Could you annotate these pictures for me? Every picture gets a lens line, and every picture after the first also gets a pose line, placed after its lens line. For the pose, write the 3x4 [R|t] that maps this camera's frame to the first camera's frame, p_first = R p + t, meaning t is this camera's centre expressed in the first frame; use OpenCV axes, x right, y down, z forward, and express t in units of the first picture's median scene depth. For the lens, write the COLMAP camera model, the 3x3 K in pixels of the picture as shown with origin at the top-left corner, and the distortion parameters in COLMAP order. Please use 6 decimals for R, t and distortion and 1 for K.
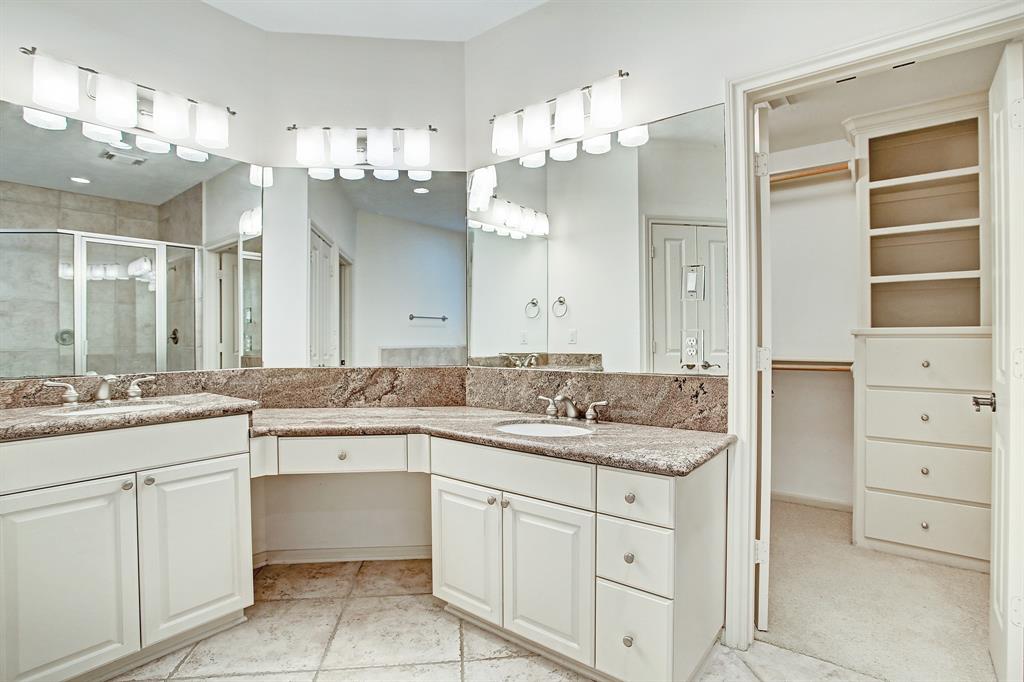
lens RADIAL K [[502.3, 0, 511.2], [0, 502.3, 342.1], [0, 0, 1]] dist [-0.038501, 0.008217]
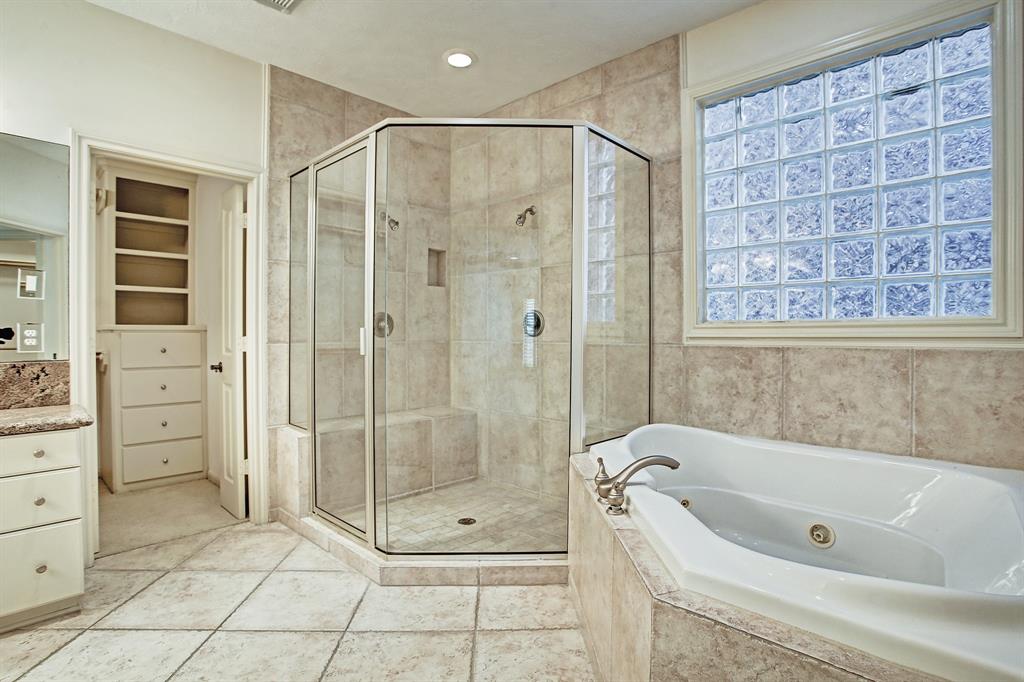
lens RADIAL K [[502.3, 0, 510.4], [0, 502.3, 338.8], [0, 0, 1]] dist [-0.038501, 0.008217]
pose [[0.116942, -0.003711, 0.993132, -0.645312], [0.008586, 0.999959, 0.002725, 0.019814], [-0.993102, 0.008209, 0.116970, -0.256856]]
